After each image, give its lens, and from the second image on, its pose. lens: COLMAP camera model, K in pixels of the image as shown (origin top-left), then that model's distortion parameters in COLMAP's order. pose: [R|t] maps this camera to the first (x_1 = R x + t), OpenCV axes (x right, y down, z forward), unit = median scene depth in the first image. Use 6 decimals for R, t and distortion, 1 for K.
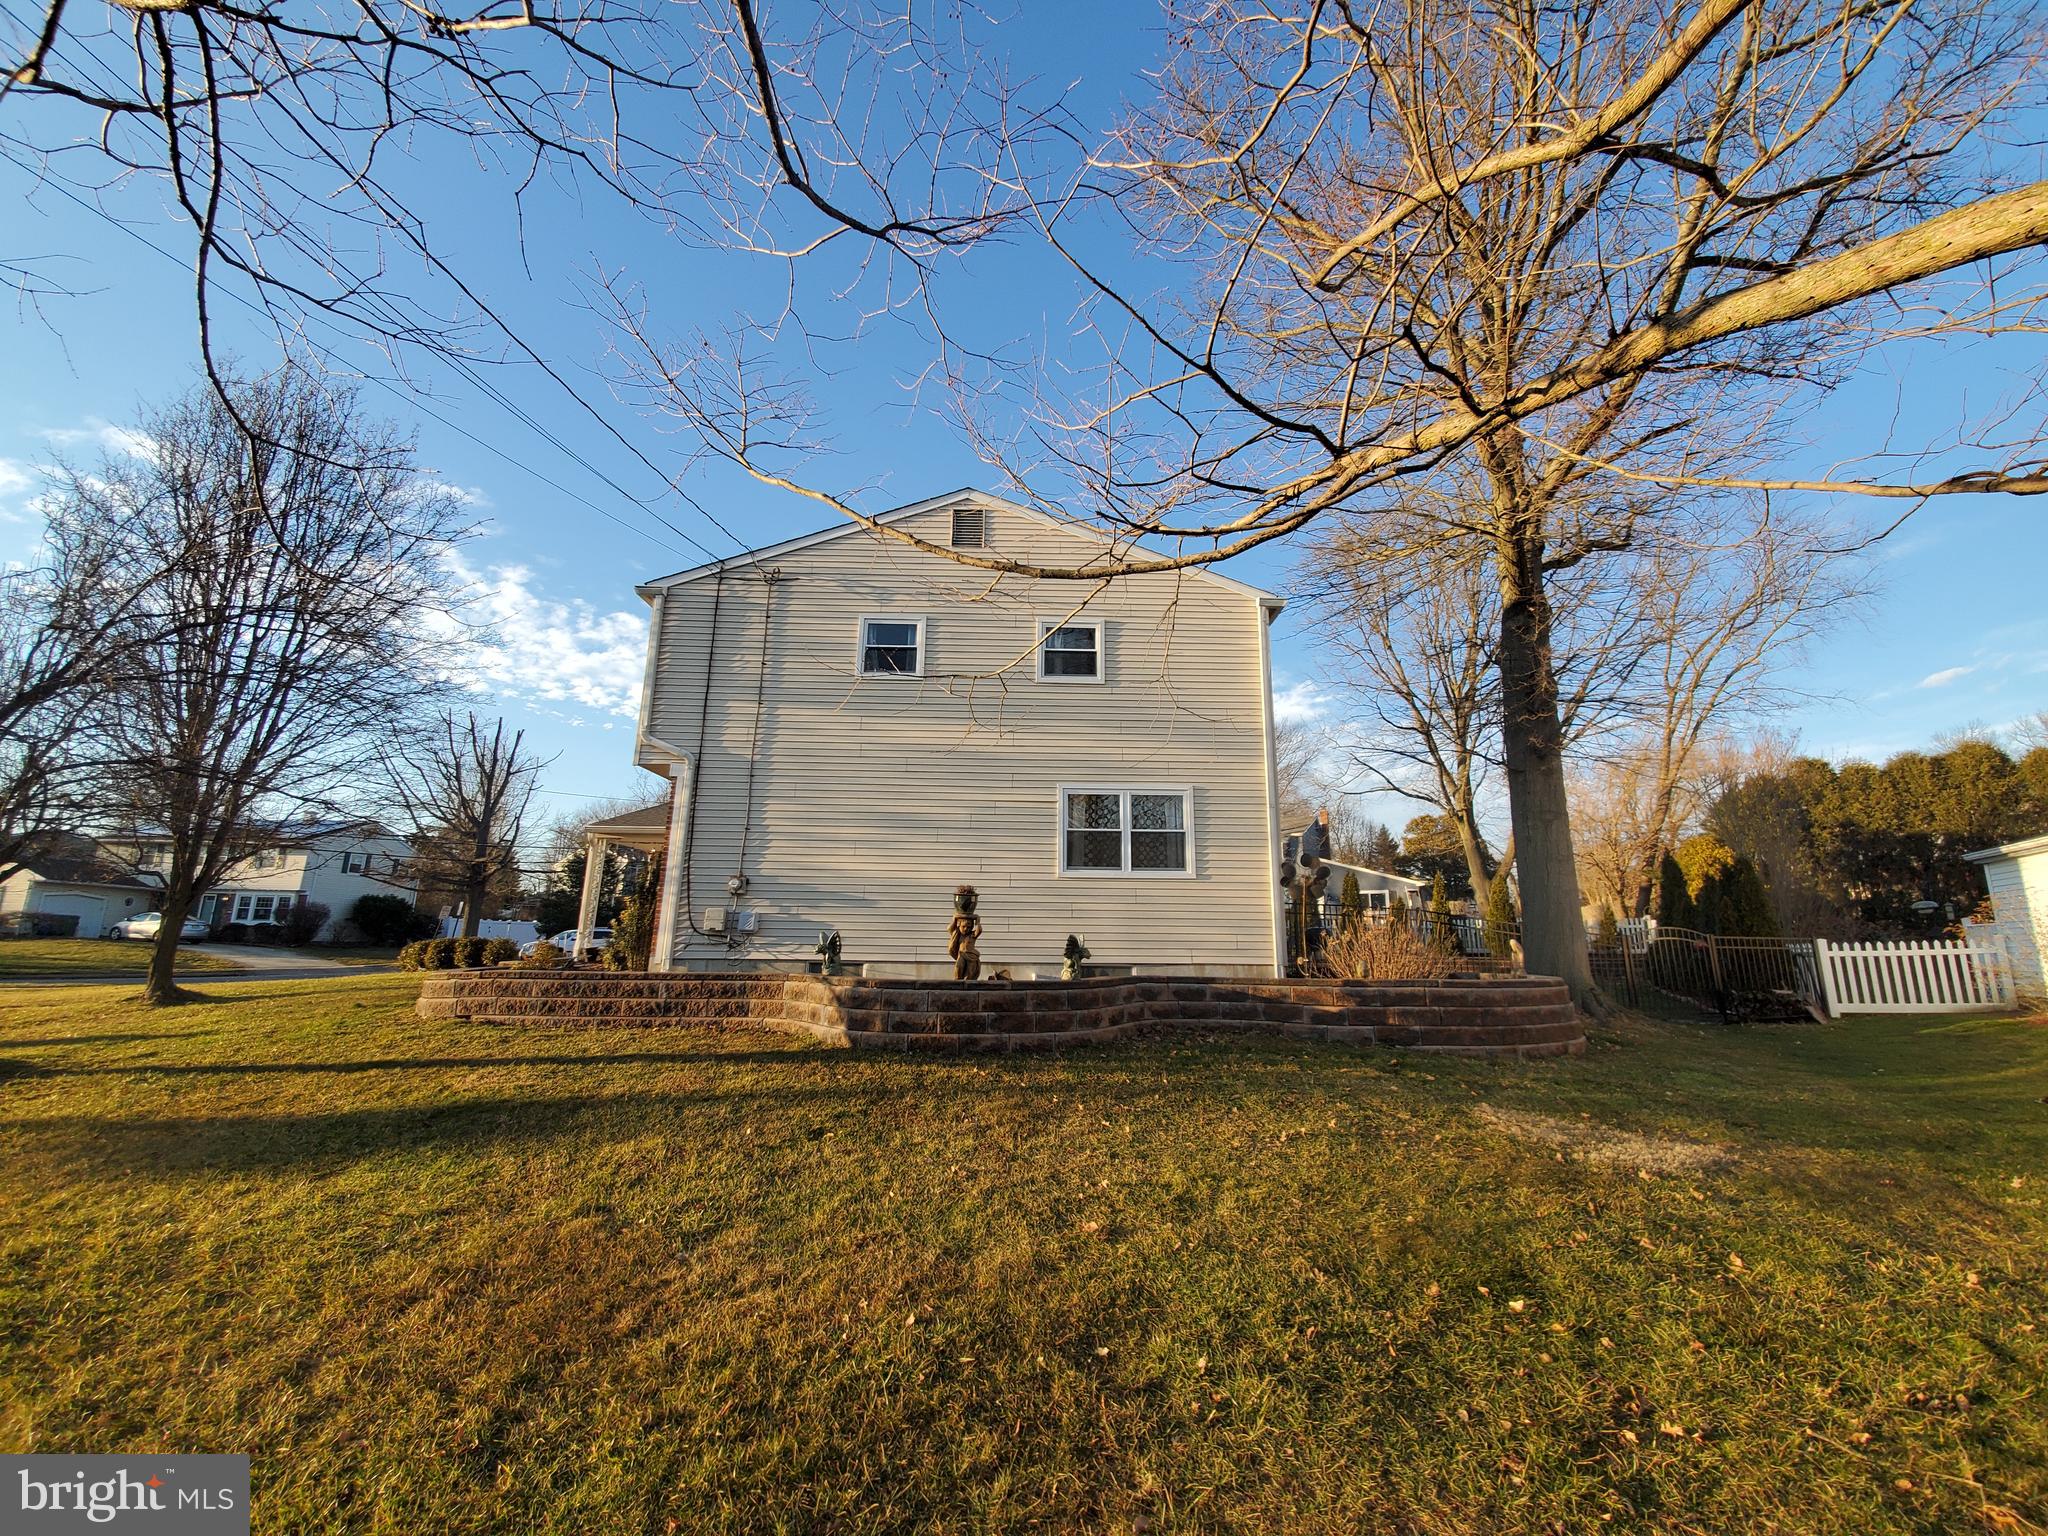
lens RADIAL K [[805.5, 0, 1045.6], [0, 805.5, 756.5], [0, 0, 1]] dist [0.004974, -0.012508]
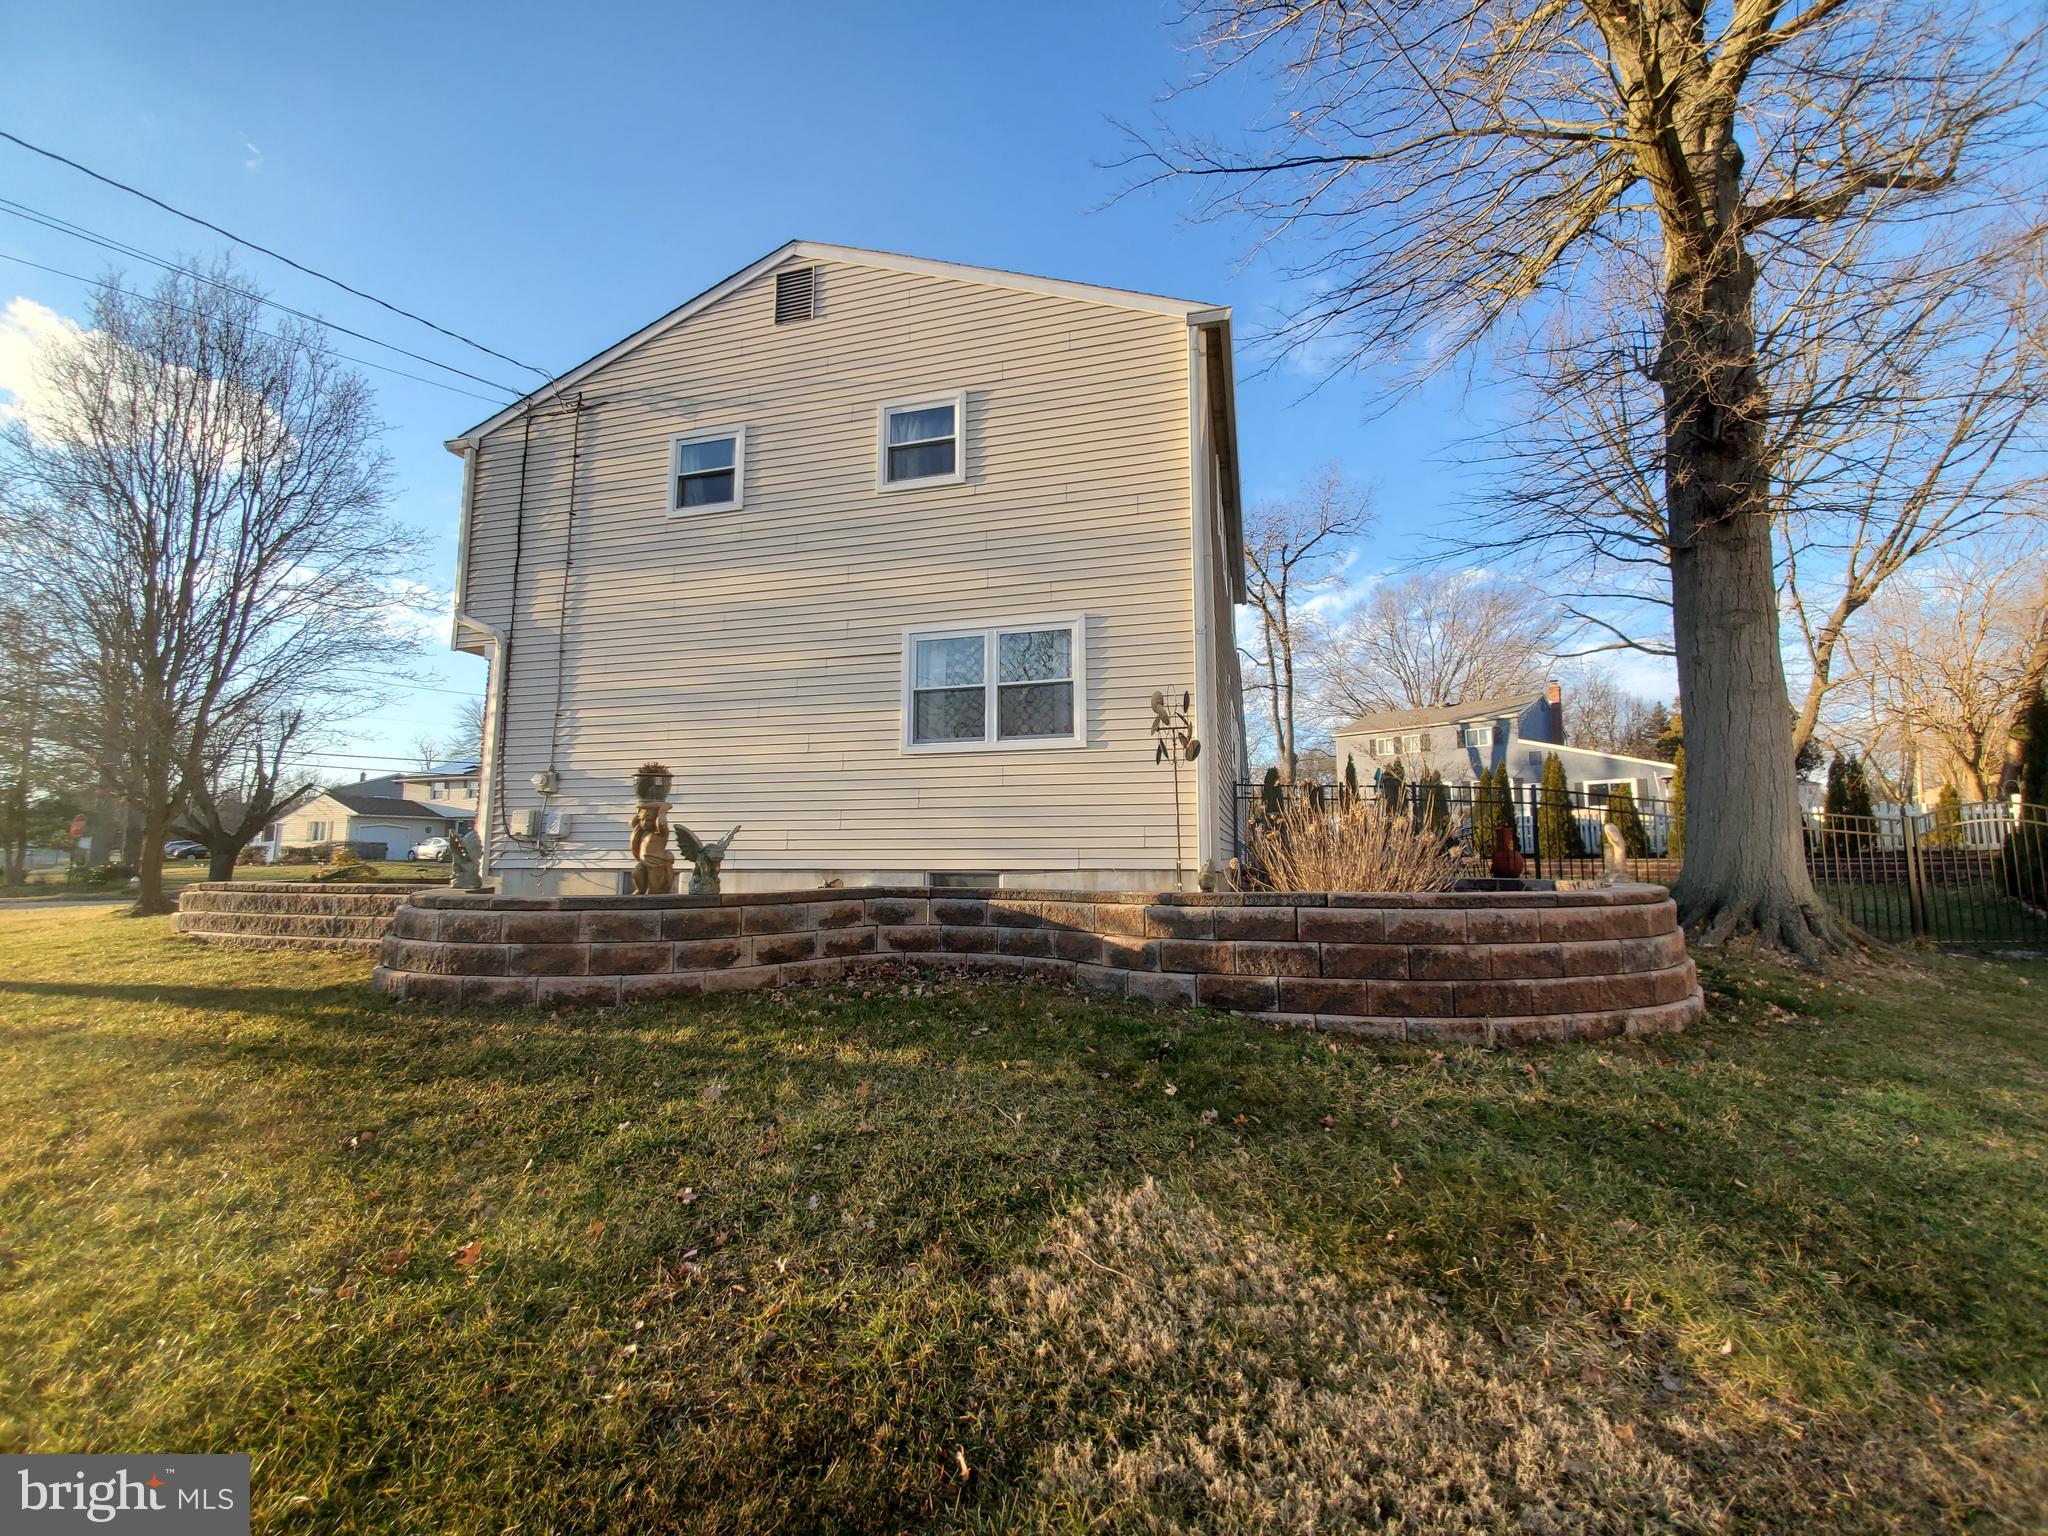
lens RADIAL K [[805.5, 0, 1044.9], [0, 805.5, 765.8], [0, 0, 1]] dist [0.004974, -0.012508]
pose [[0.960530, -0.043250, -0.274794, 0.338066], [0.075908, 0.991101, 0.109343, 0.088250], [0.267619, -0.125886, 0.955266, 0.330675]]
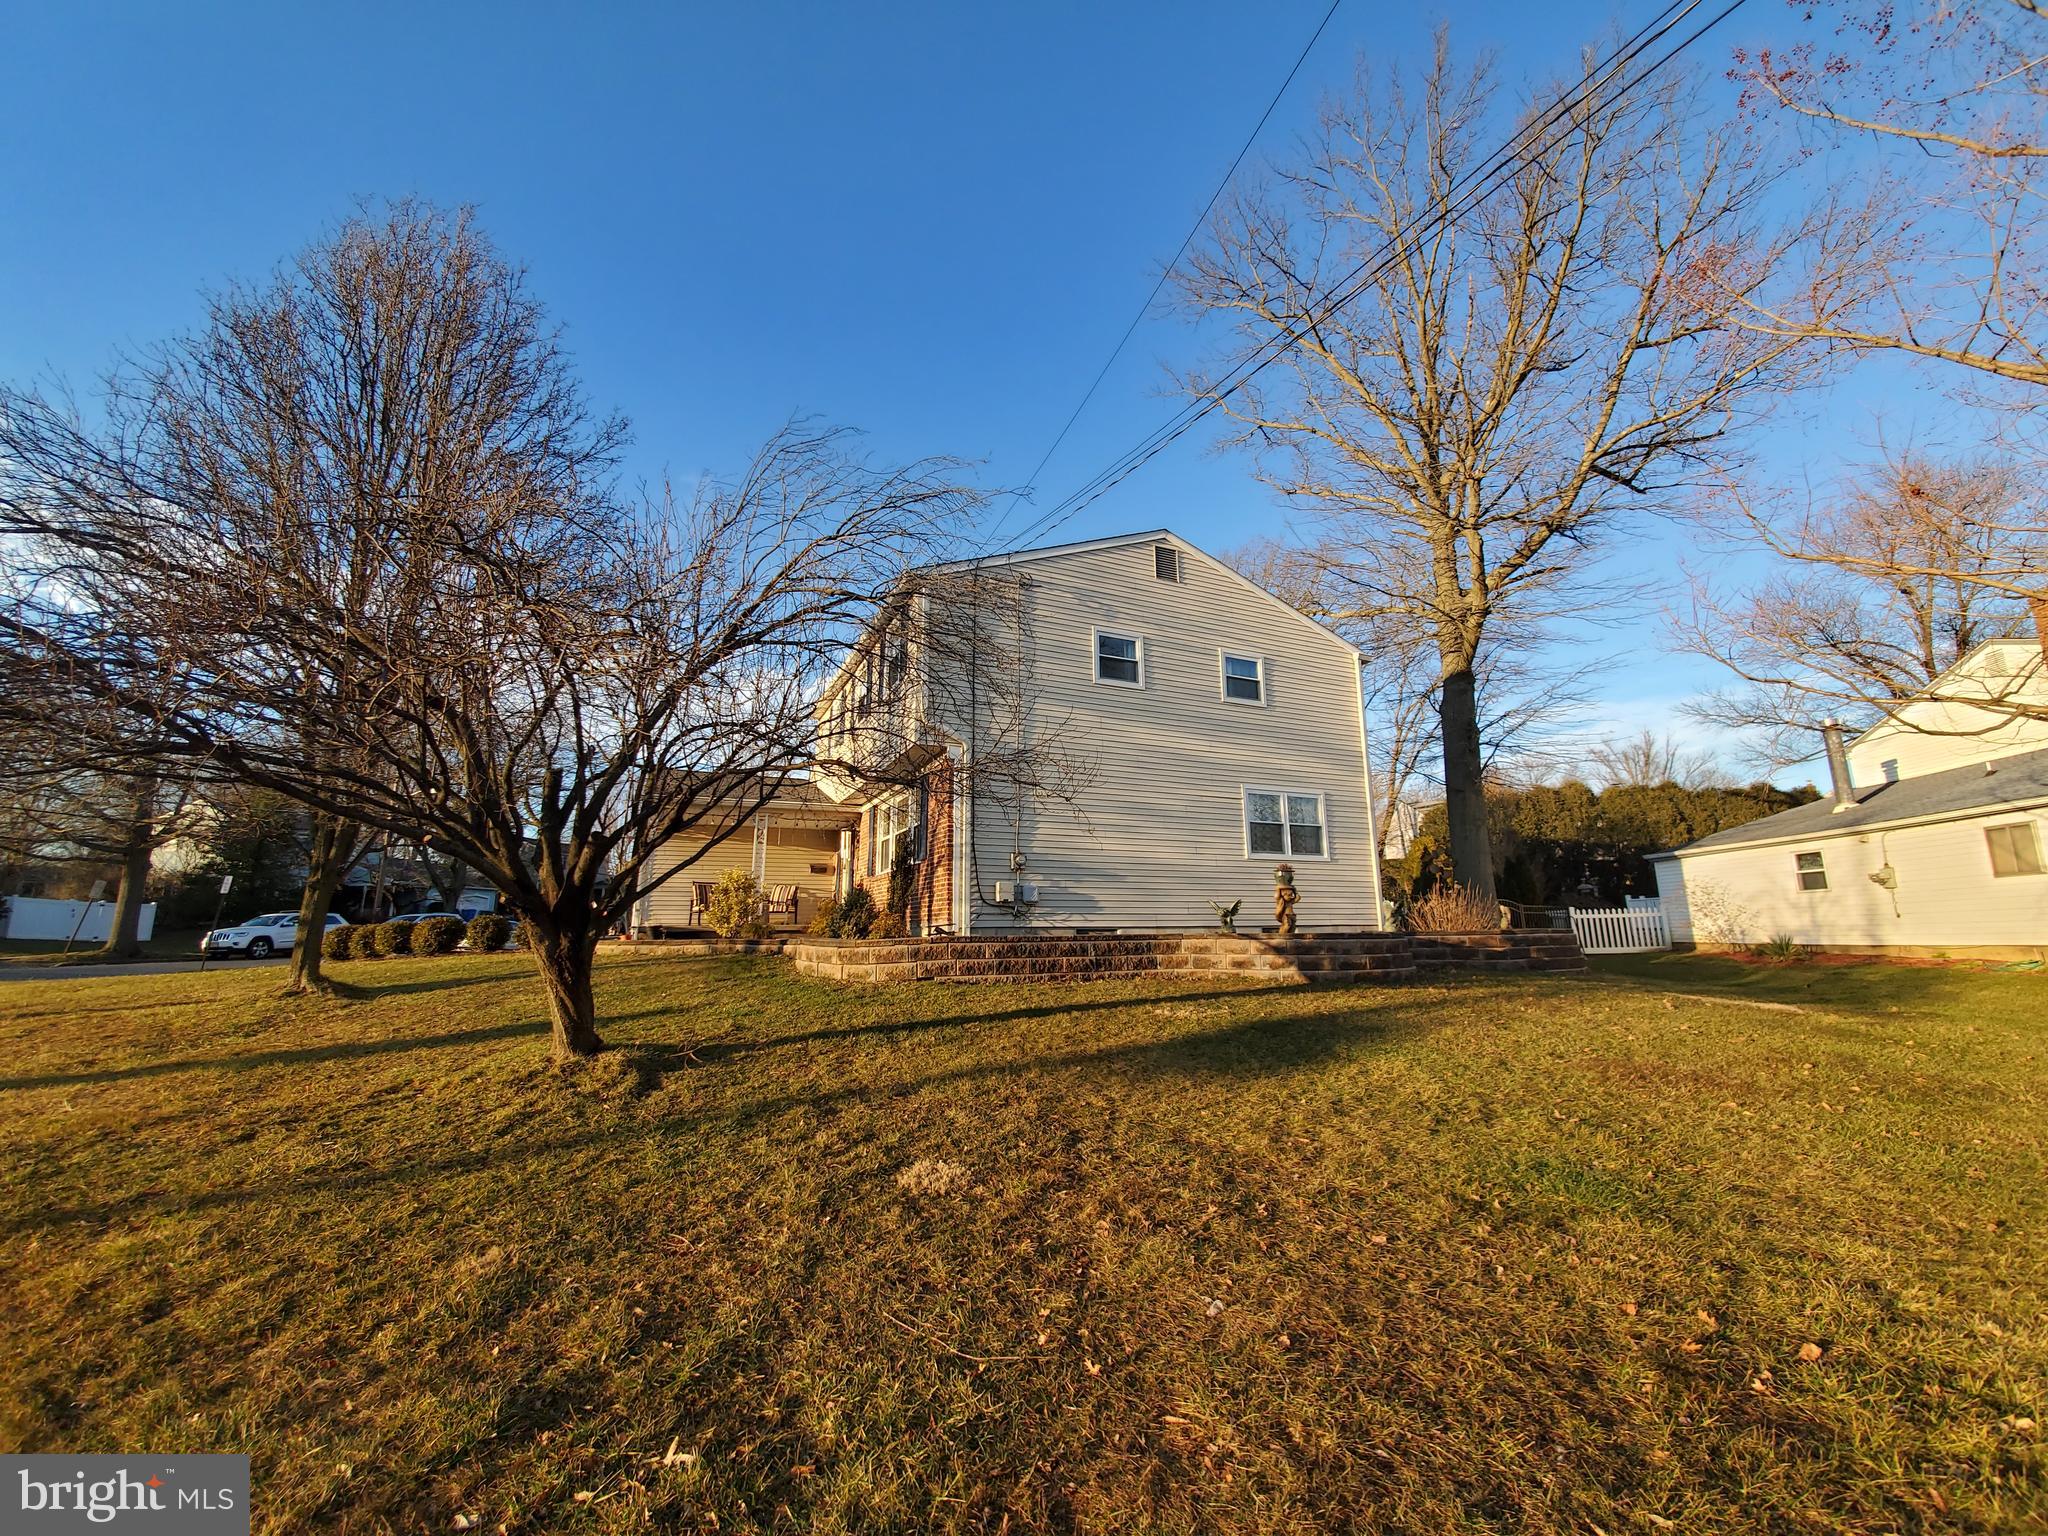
lens RADIAL K [[805.5, 0, 1042.2], [0, 805.5, 770.6], [0, 0, 1]] dist [0.004974, -0.012508]
pose [[0.917557, 0.060080, 0.393039, -0.773840], [-0.074251, 0.997020, 0.020935, 0.008780], [-0.390610, -0.048393, 0.919284, -0.027583]]
